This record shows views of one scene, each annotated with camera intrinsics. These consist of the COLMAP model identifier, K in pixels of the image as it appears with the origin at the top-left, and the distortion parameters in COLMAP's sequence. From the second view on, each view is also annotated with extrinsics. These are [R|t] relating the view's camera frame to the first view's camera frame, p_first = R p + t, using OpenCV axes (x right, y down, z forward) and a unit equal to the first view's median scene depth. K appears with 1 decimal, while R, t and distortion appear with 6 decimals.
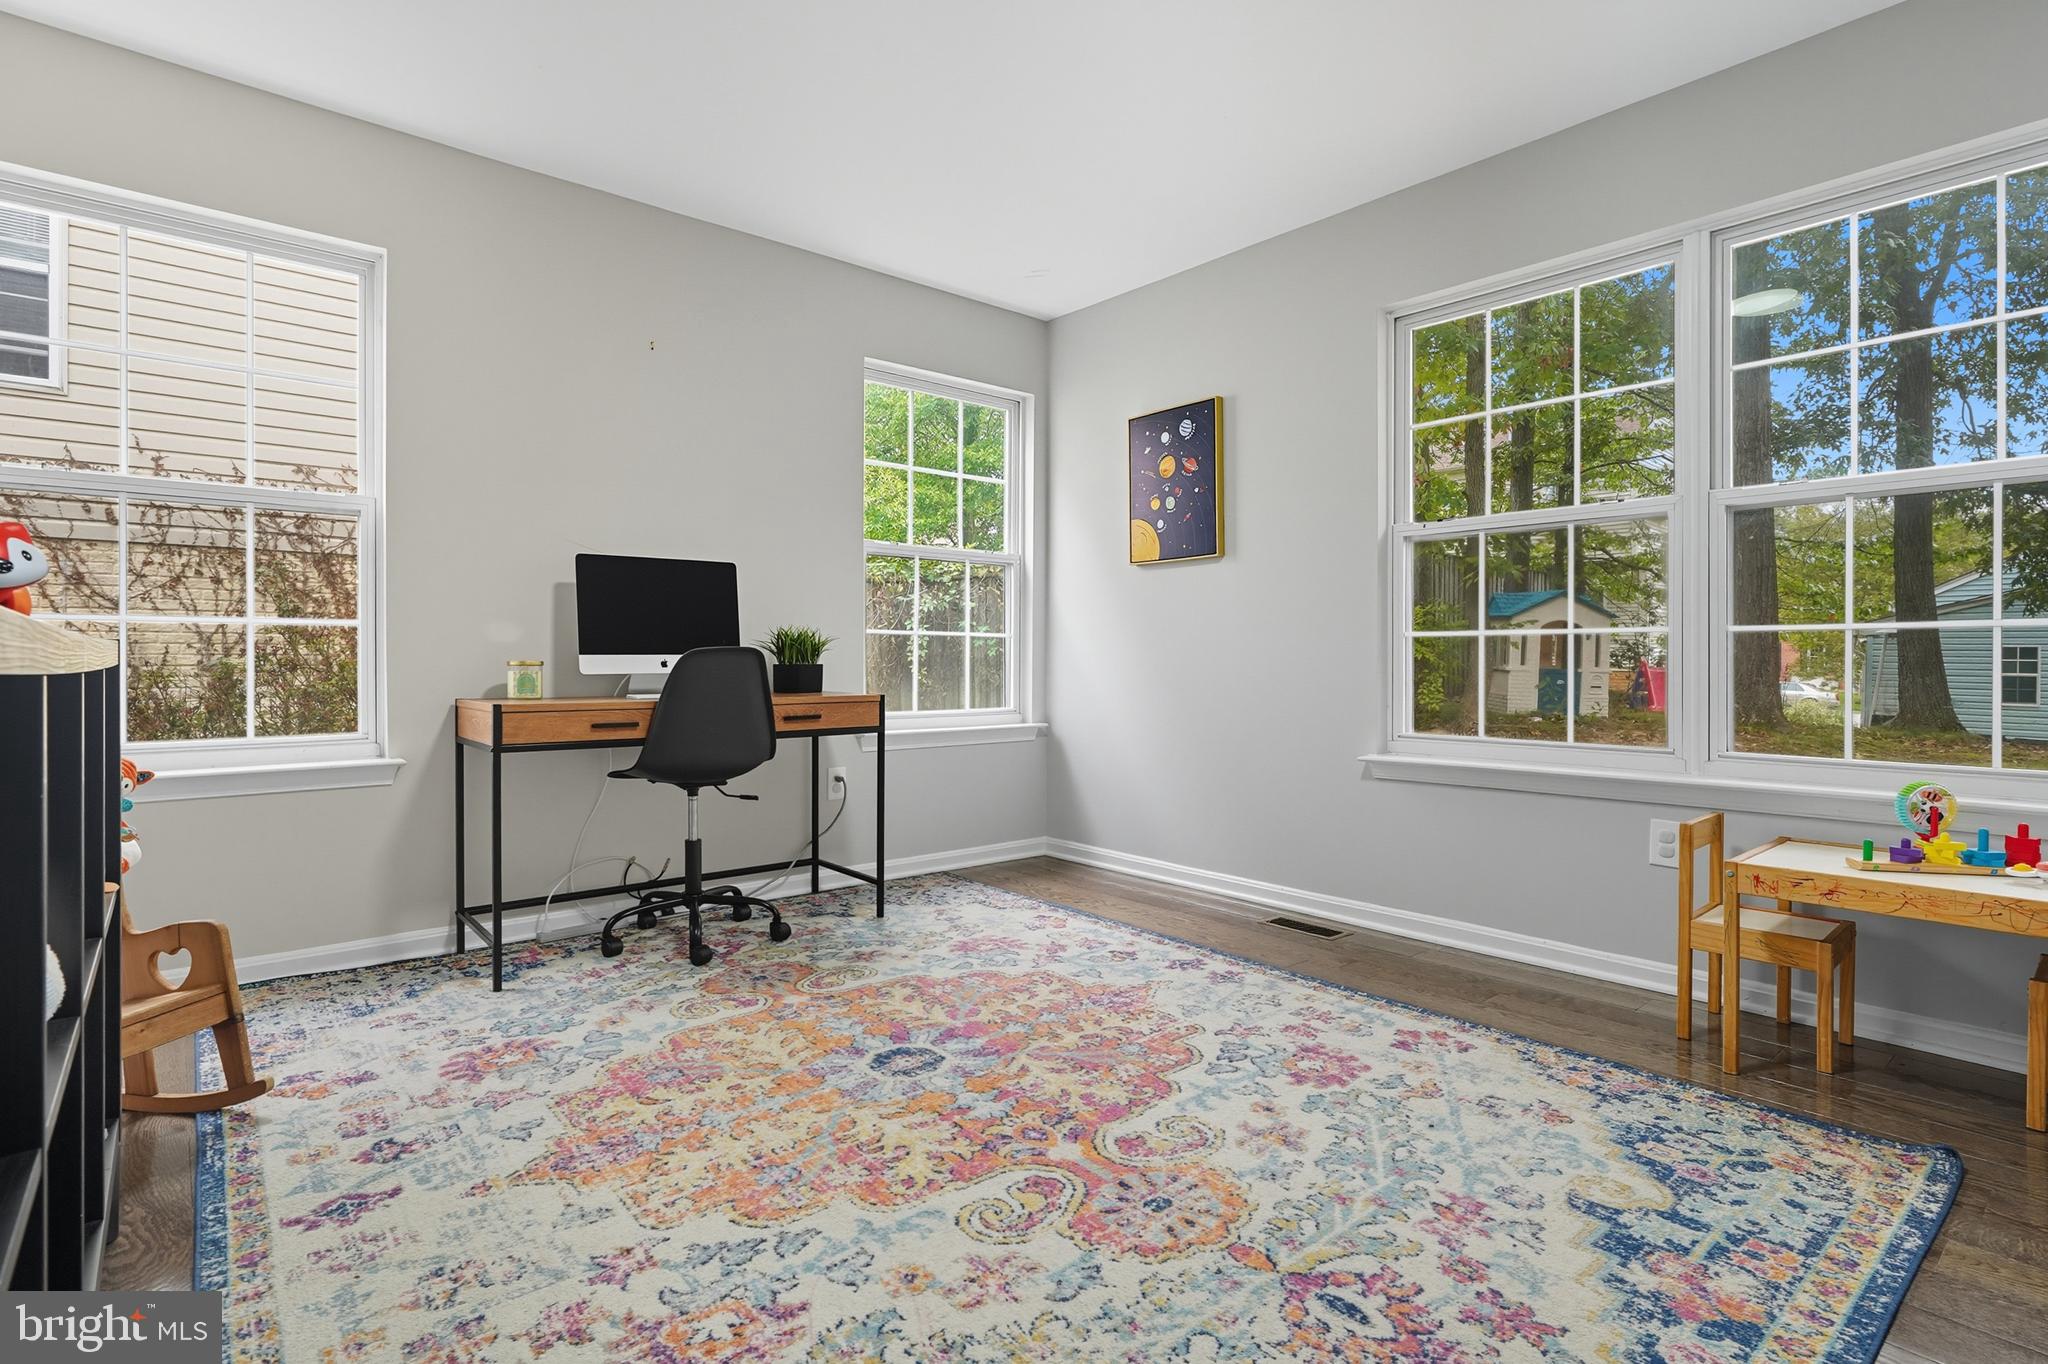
lens RADIAL K [[998.7, 0, 1020.3], [0, 998.7, 670.7], [0, 0, 1]] dist [-0.000655, 0.003223]
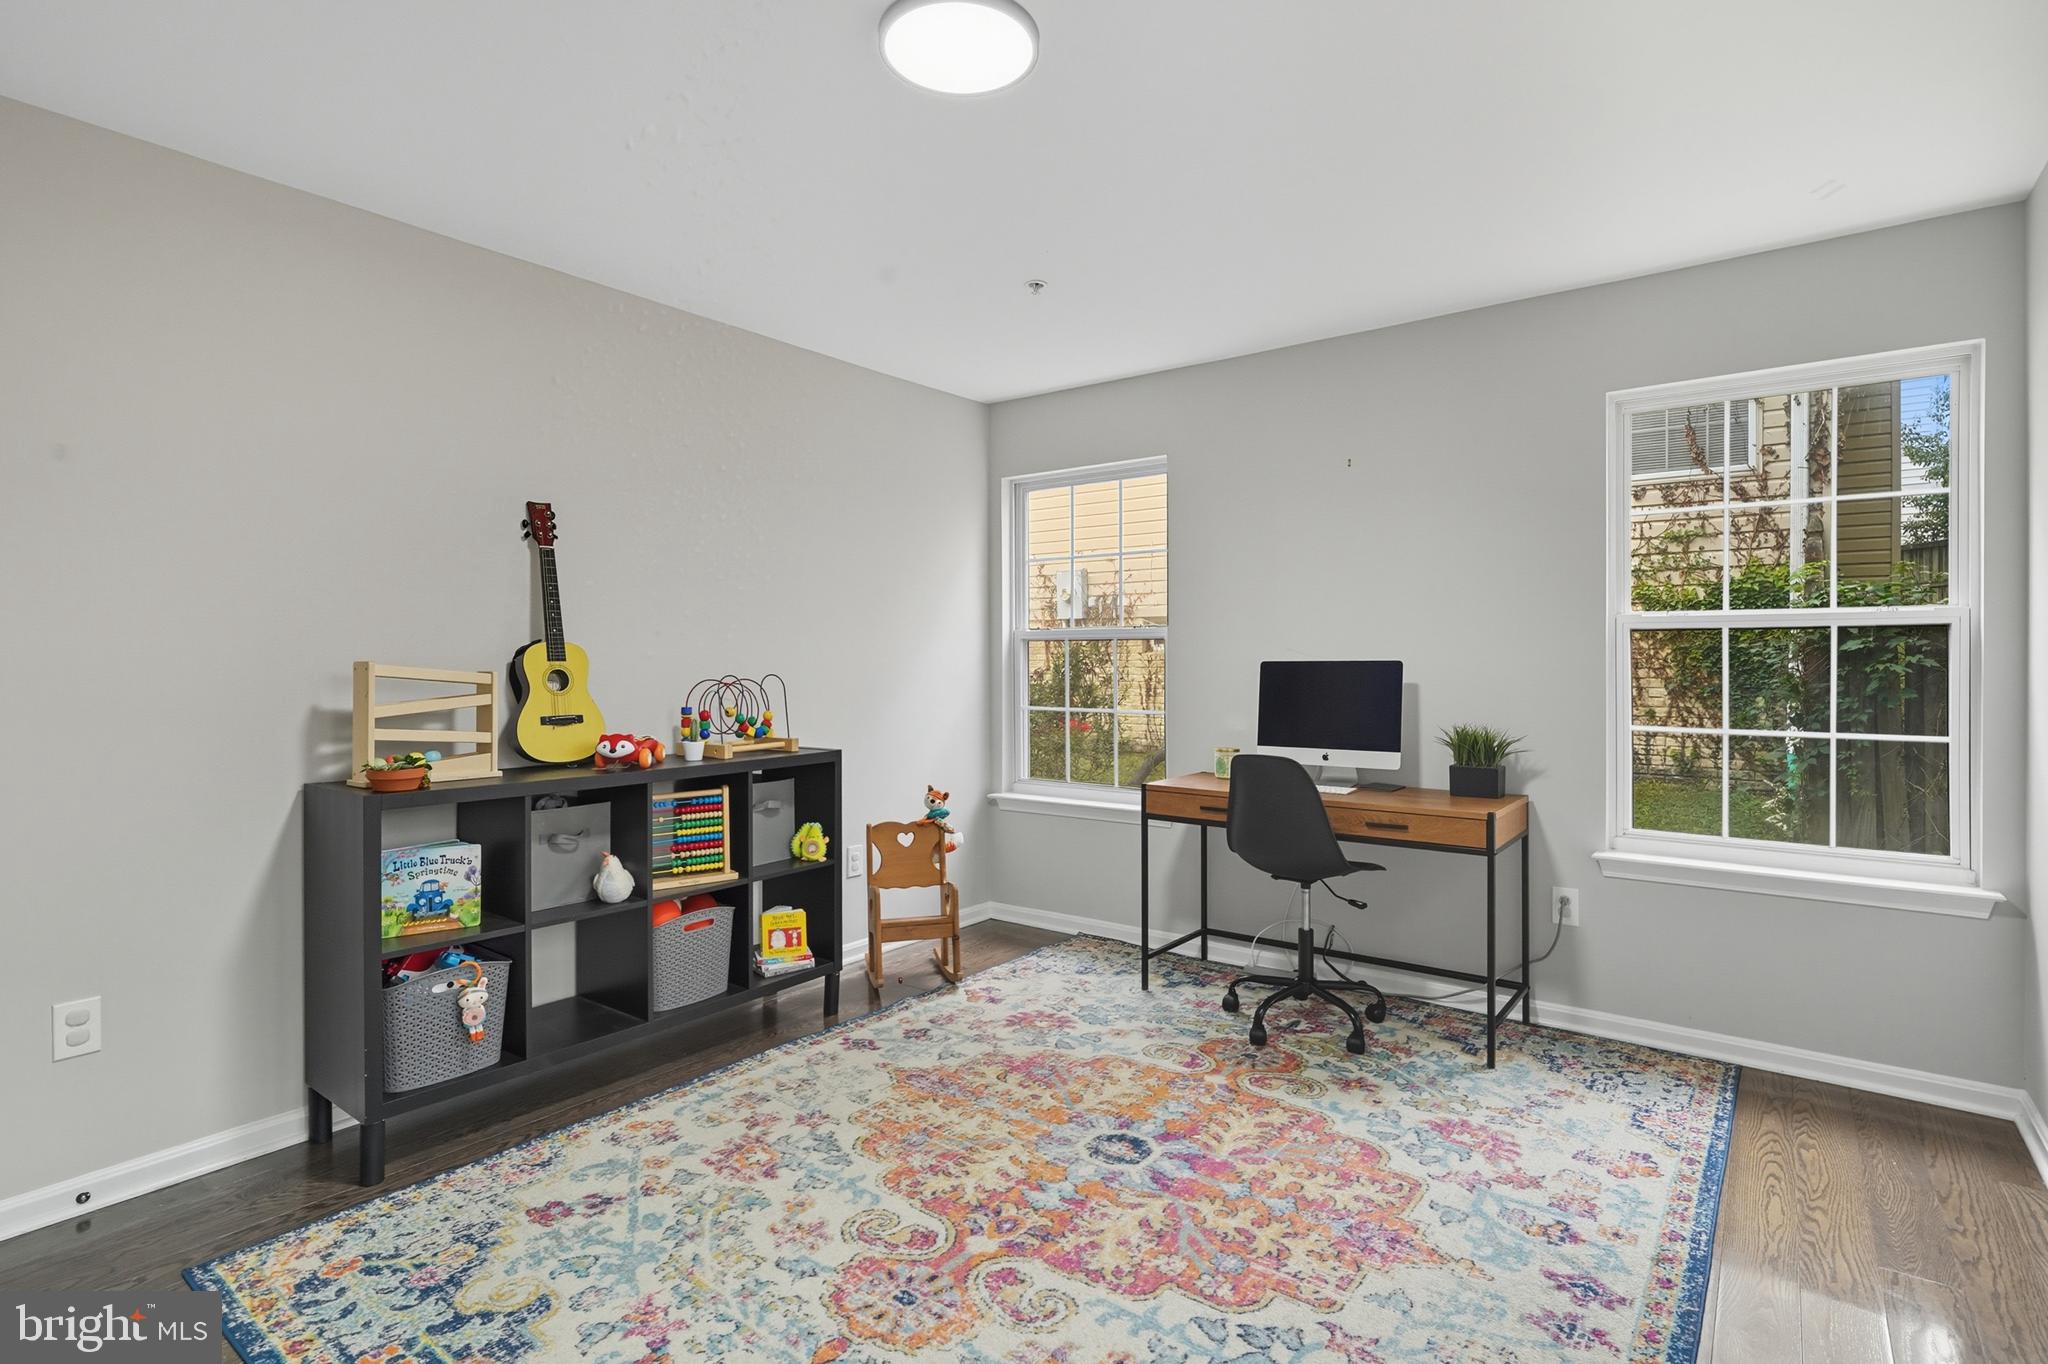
lens RADIAL K [[998.7, 0, 1020.8], [0, 998.7, 670.4], [0, 0, 1]] dist [-0.000655, 0.003223]
pose [[0.218844, 0.007573, -0.975730, 0.913221], [-0.006970, 0.999957, 0.006198, -0.151121], [0.975735, 0.005444, 0.218887, 0.602959]]
